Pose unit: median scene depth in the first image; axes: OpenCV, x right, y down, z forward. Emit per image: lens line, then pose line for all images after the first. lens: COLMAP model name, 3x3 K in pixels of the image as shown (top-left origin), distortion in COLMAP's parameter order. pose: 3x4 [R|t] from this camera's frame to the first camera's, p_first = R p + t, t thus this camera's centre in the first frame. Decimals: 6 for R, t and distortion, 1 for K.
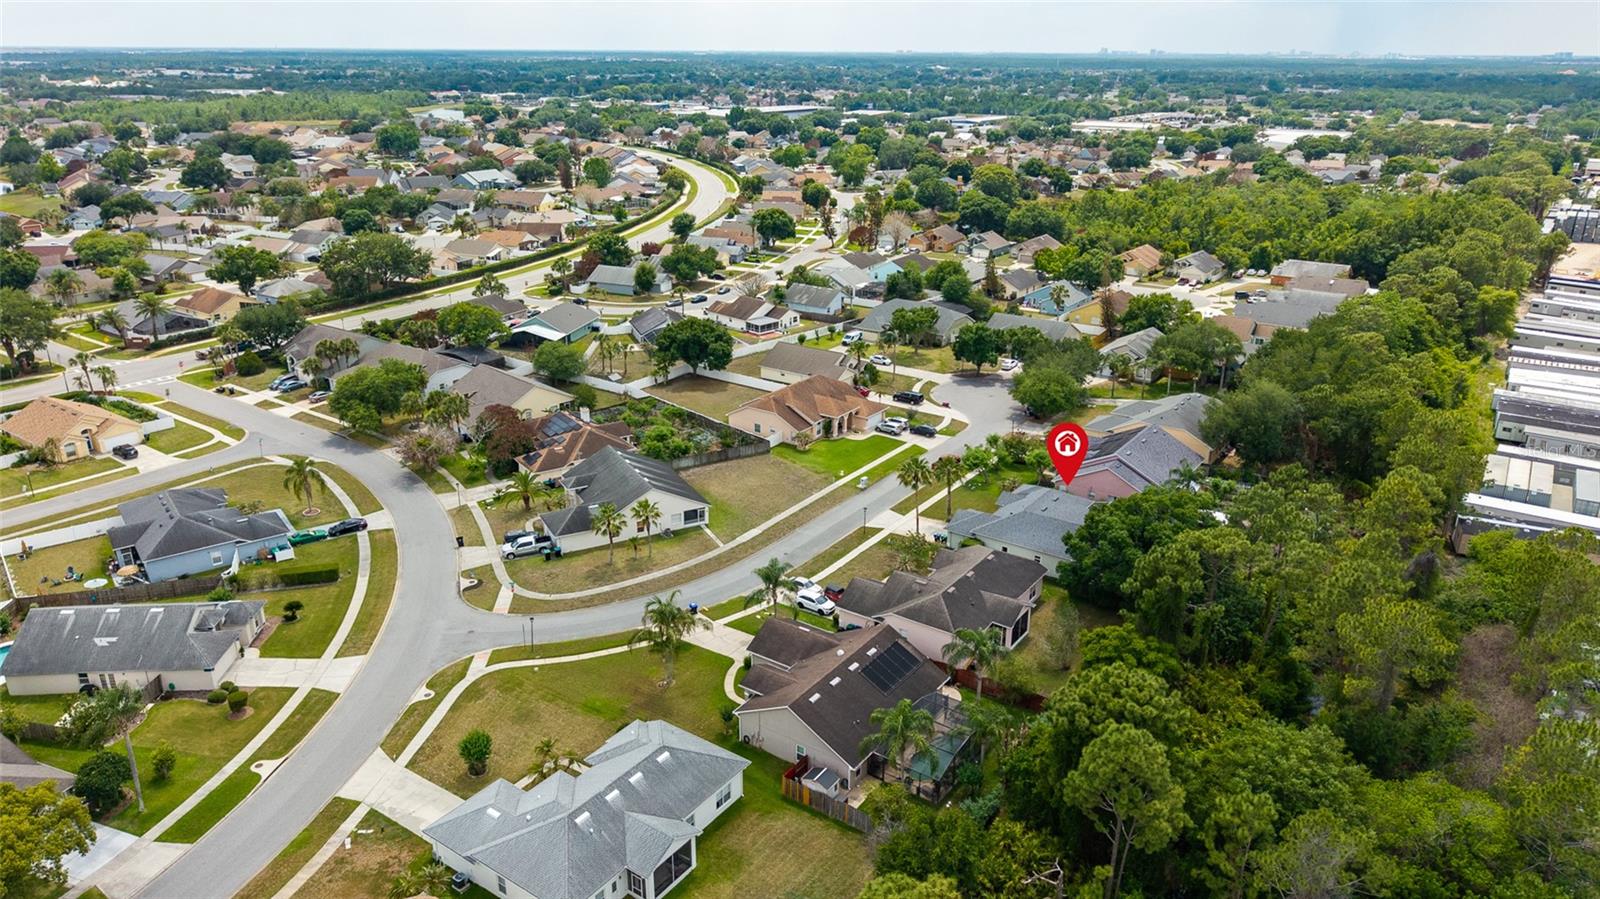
lens RADIAL K [[1051.7, 0, 800.0], [0, 1051.7, 449.5], [0, 0, 1]] dist [-0.003526, -0.001891]
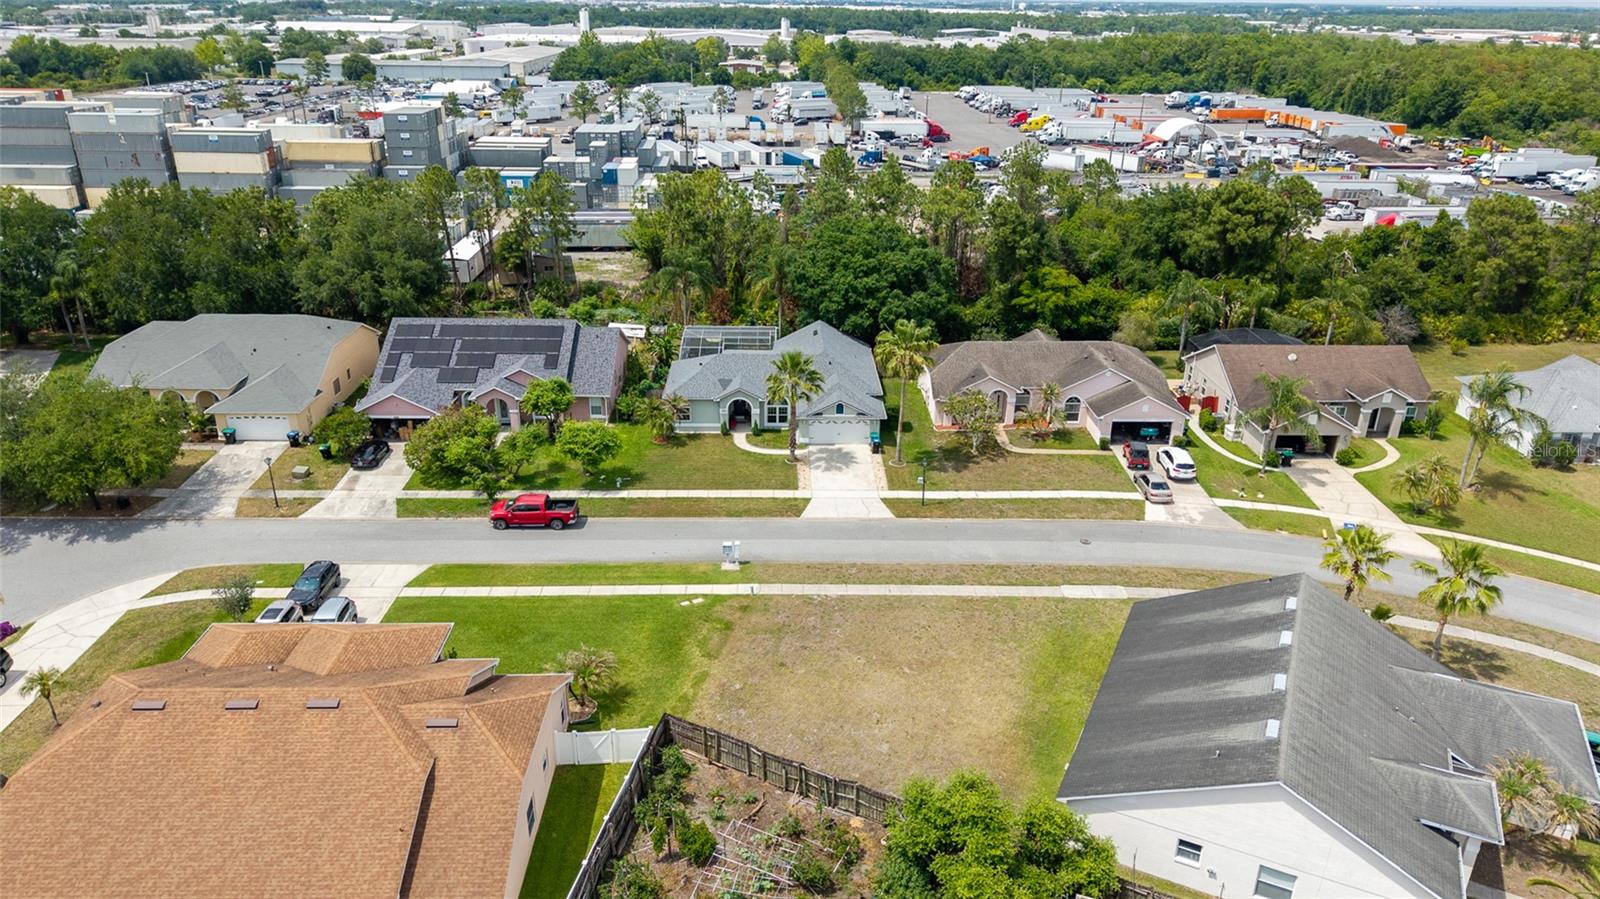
lens RADIAL K [[1051.7, 0, 800.0], [0, 1051.7, 449.5], [0, 0, 1]] dist [-0.003526, -0.001891]
pose [[-0.596266, -0.320423, 0.736068, -0.377457], [0.269737, 0.783618, 0.559628, -0.346862], [-0.756114, 0.532233, -0.380815, 1.547099]]
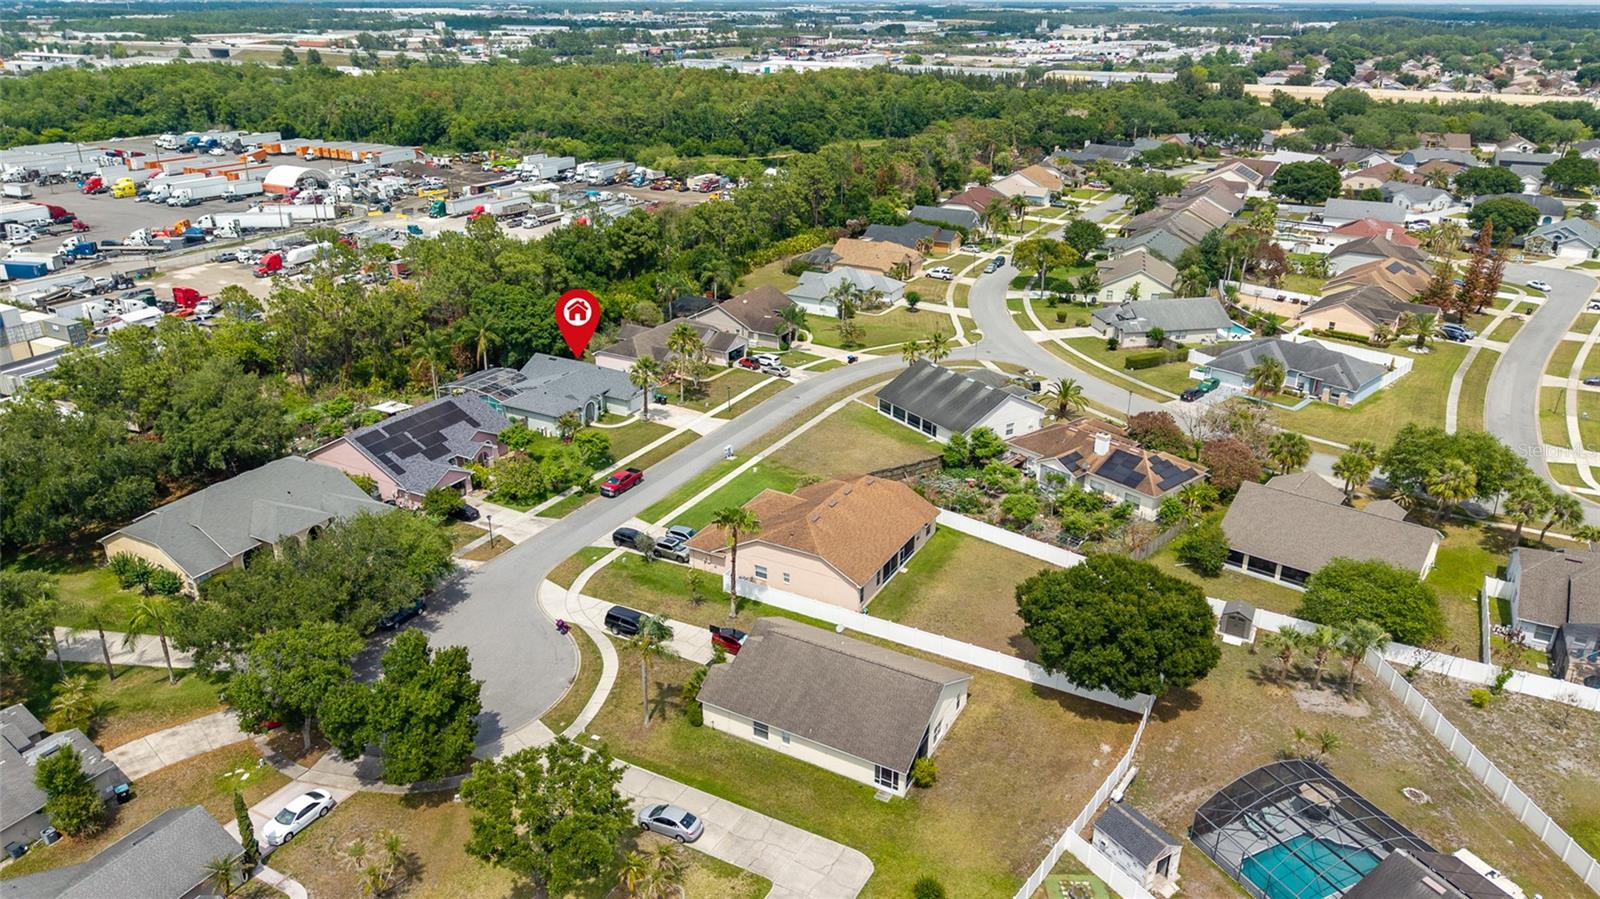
lens RADIAL K [[1051.7, 0, 800.0], [0, 1051.7, 449.5], [0, 0, 1]] dist [-0.003526, -0.001891]
pose [[-0.994575, 0.038822, -0.096510, 0.118458], [-0.037932, 0.728536, 0.683957, -0.785378], [0.096864, 0.683907, -0.723111, 2.245942]]
